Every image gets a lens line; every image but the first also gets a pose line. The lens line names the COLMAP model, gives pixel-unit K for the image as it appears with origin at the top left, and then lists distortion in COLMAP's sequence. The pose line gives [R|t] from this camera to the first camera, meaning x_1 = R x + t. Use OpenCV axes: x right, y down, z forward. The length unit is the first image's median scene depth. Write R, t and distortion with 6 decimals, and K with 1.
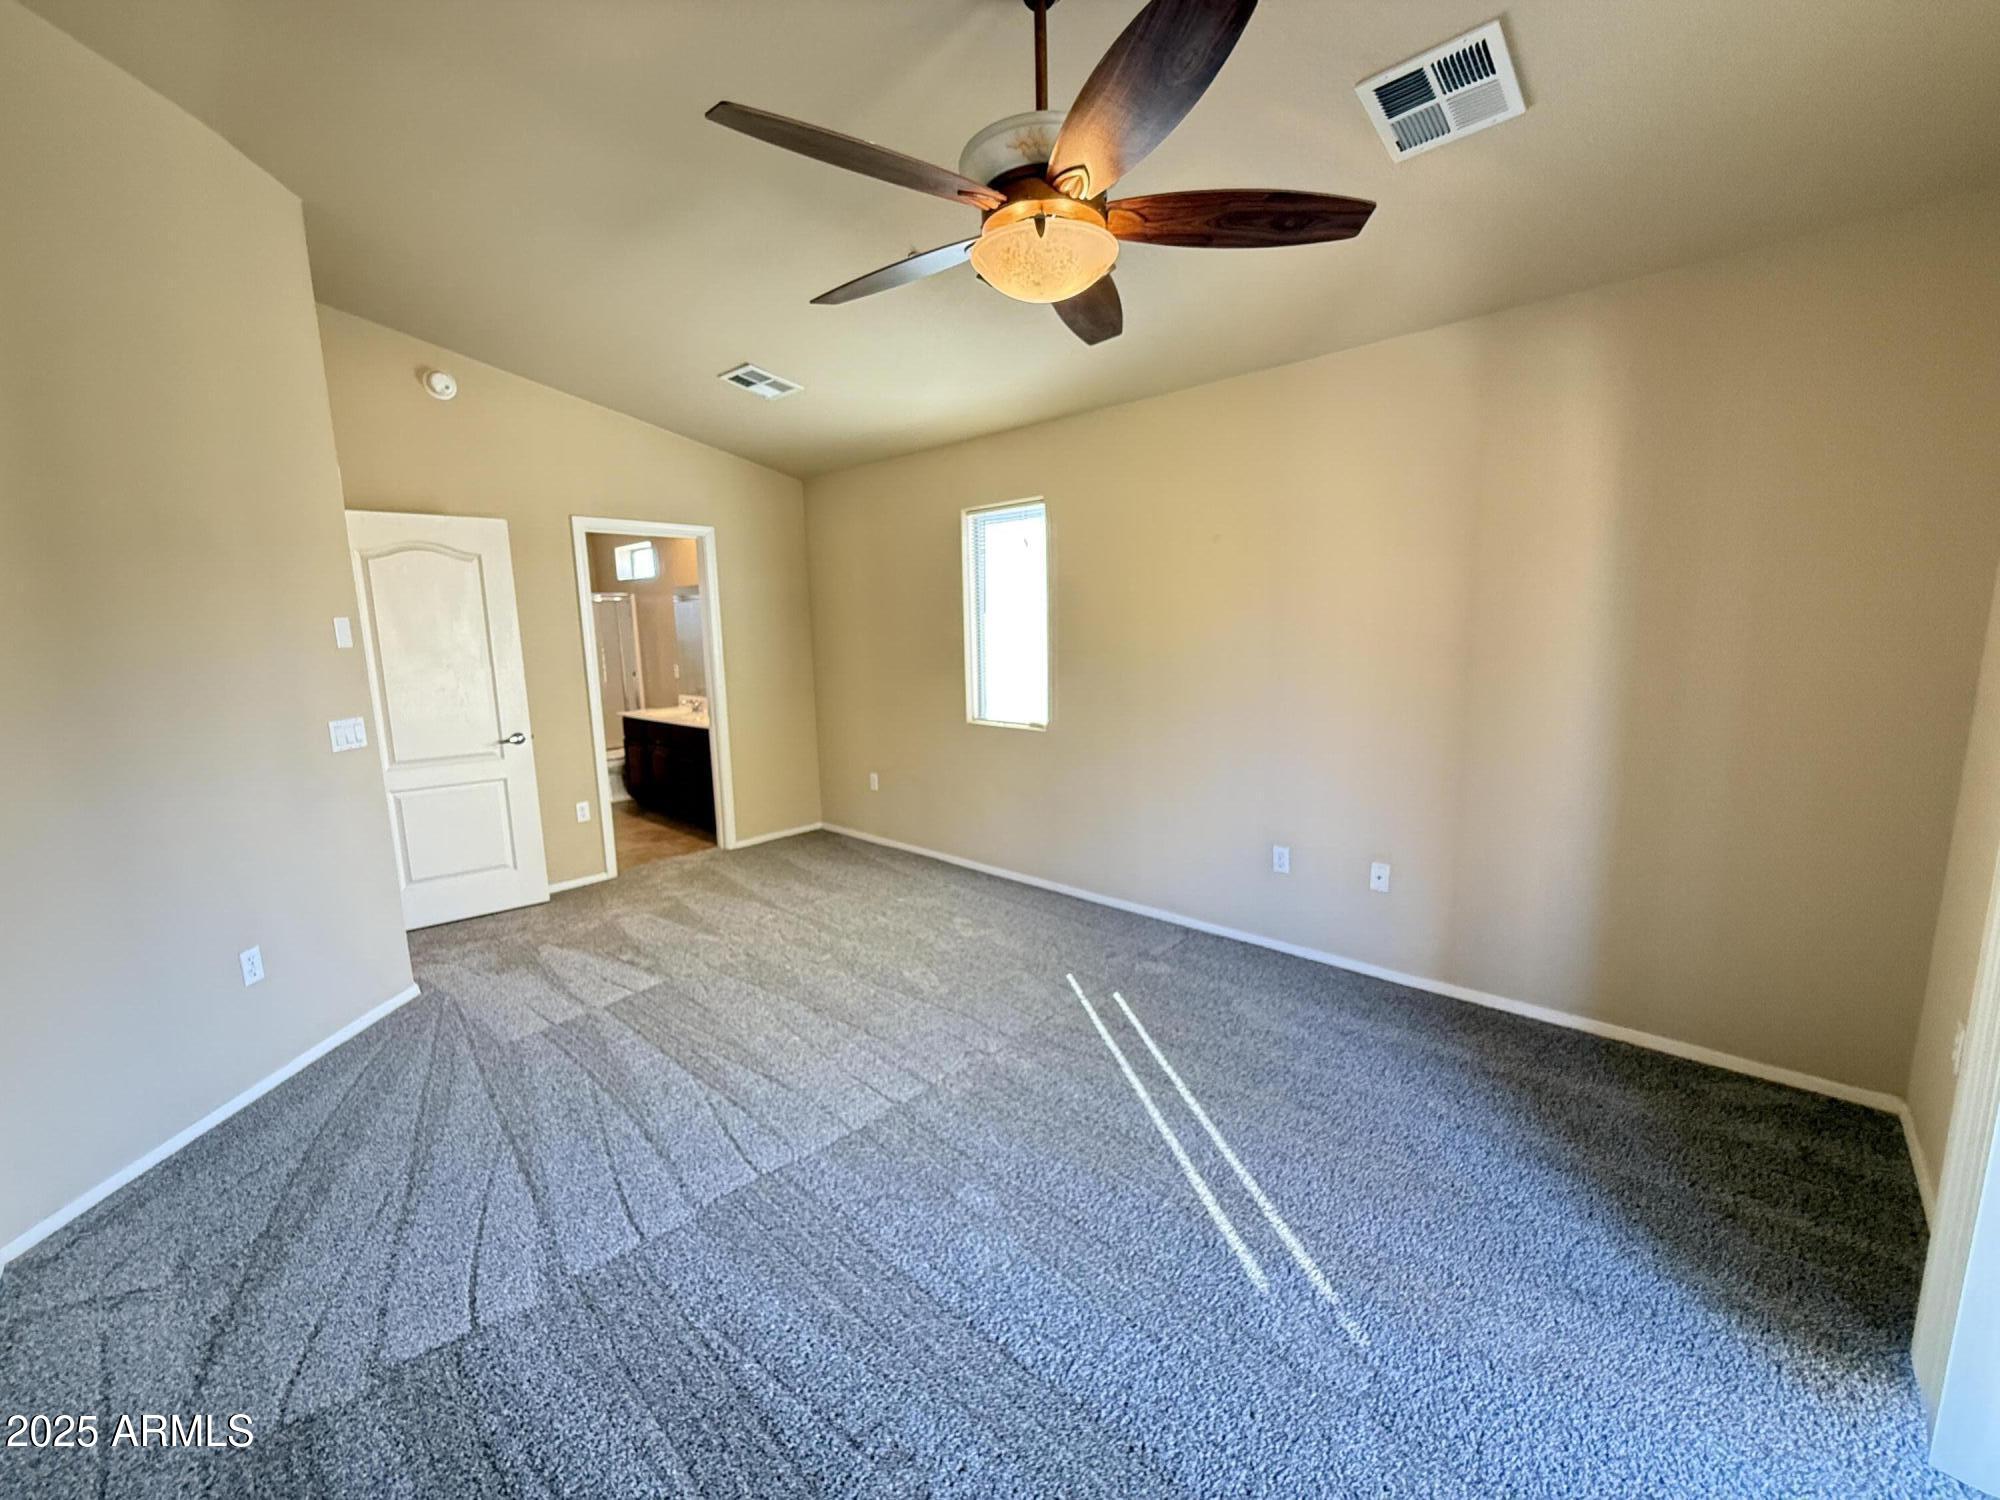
lens RADIAL K [[799.5, 0, 1002.1], [0, 799.5, 749.3], [0, 0, 1]] dist [0.000608, -0.000512]
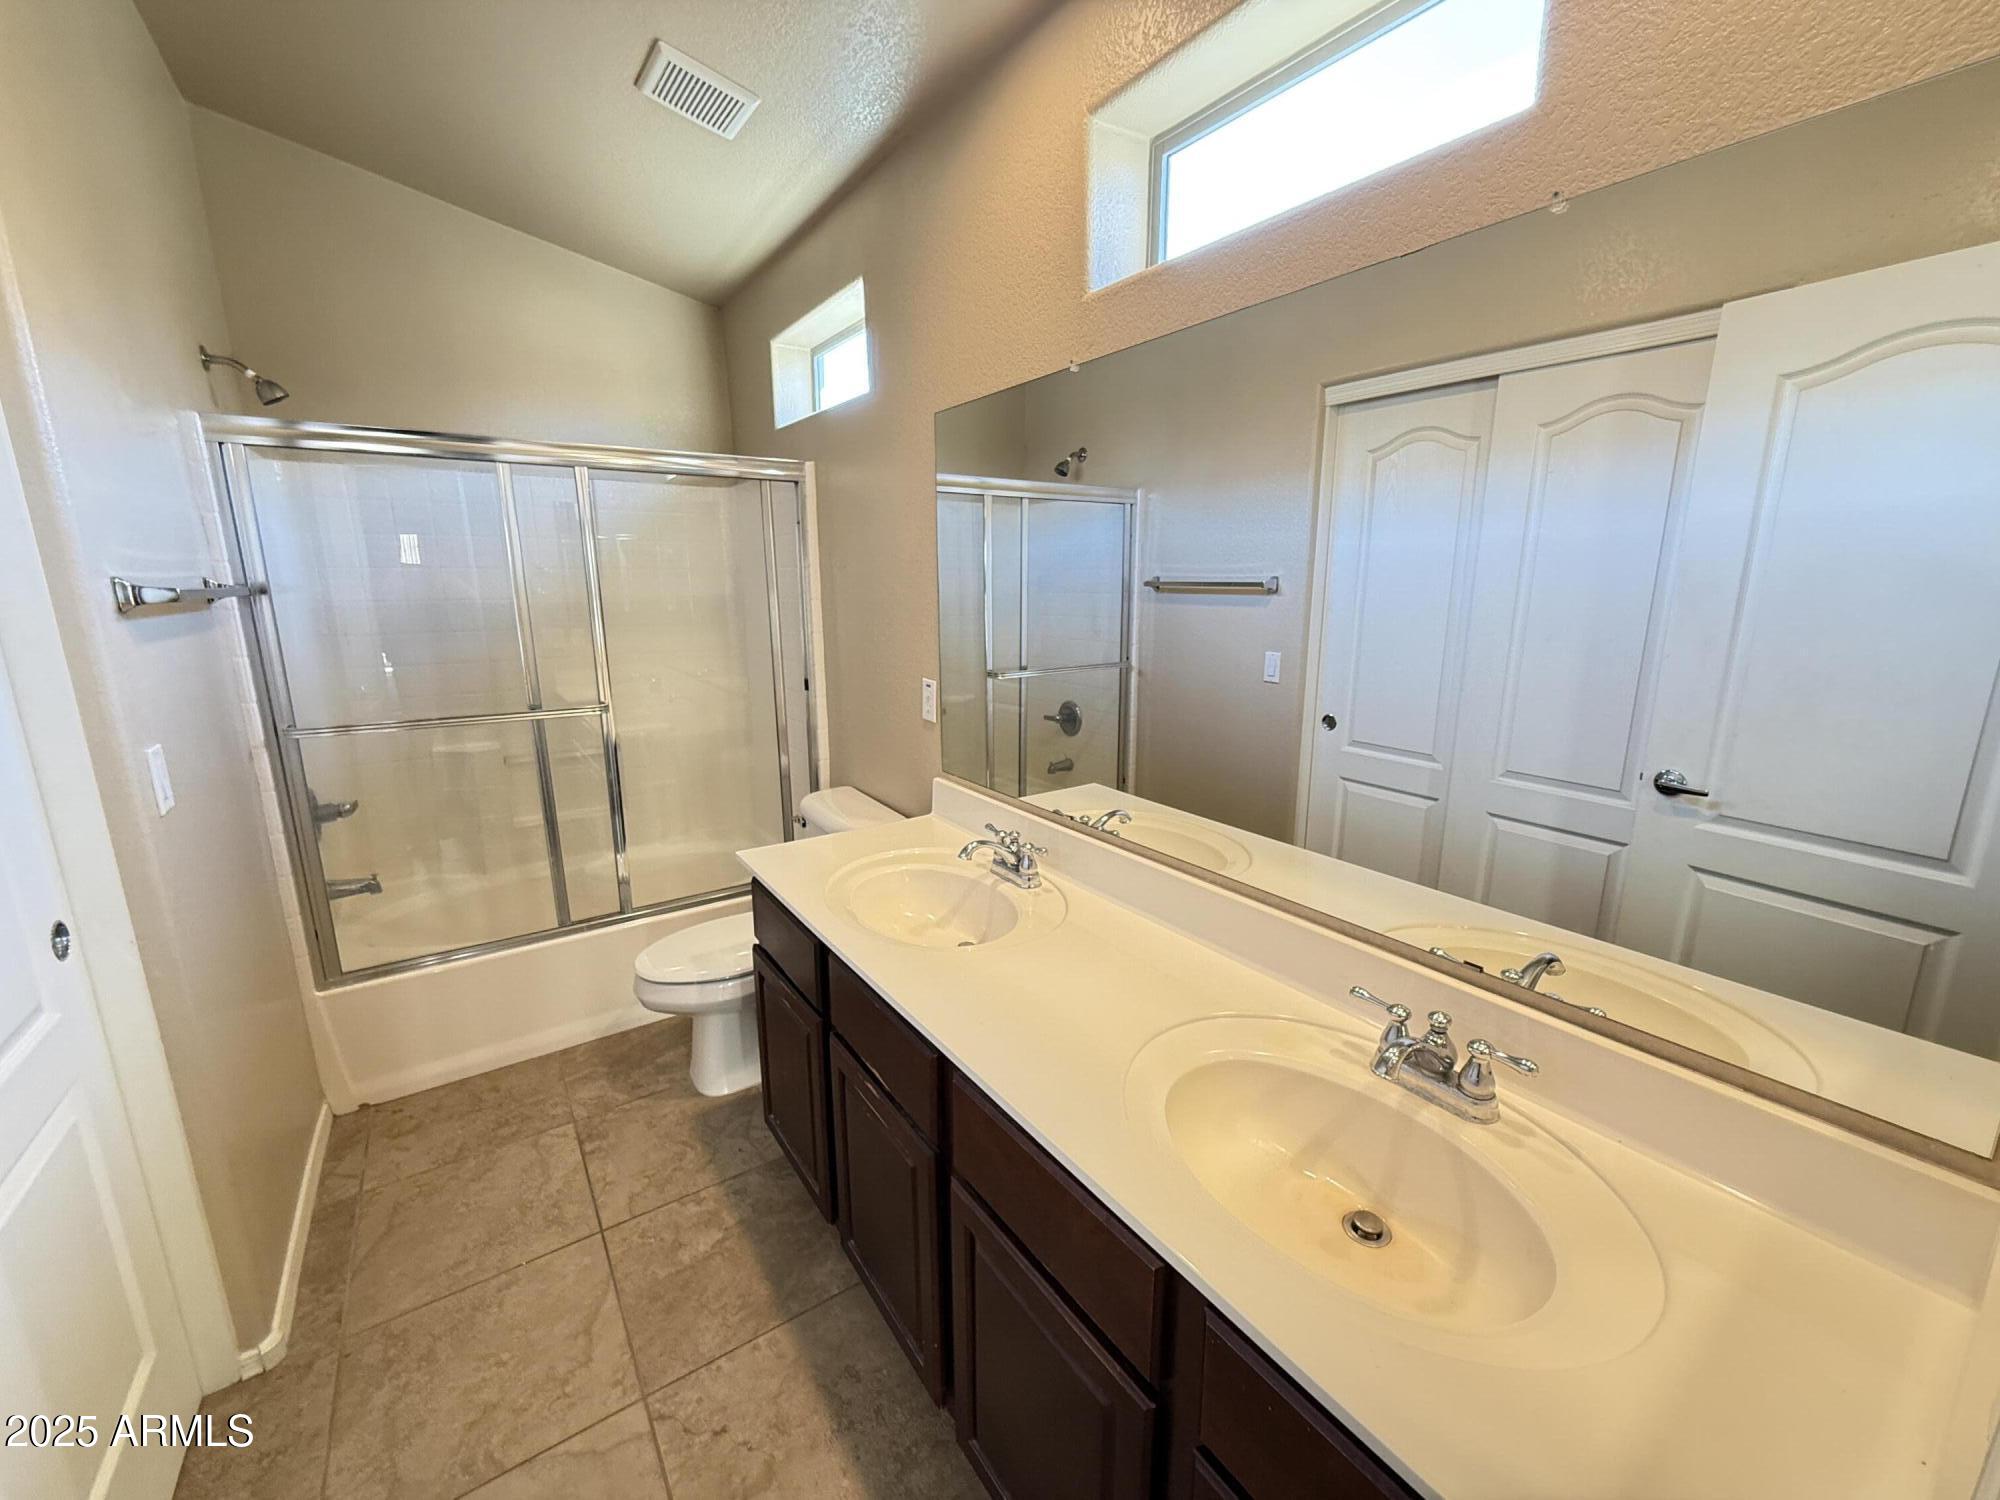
lens RADIAL K [[799.5, 0, 956.2], [0, 799.5, 758.0], [0, 0, 1]] dist [0.000608, -0.000512]
pose [[0.970224, 0.061473, -0.234279, -0.309247], [-0.046419, 0.996519, 0.069247, -0.090671], [0.237720, -0.056310, 0.969700, 0.664588]]
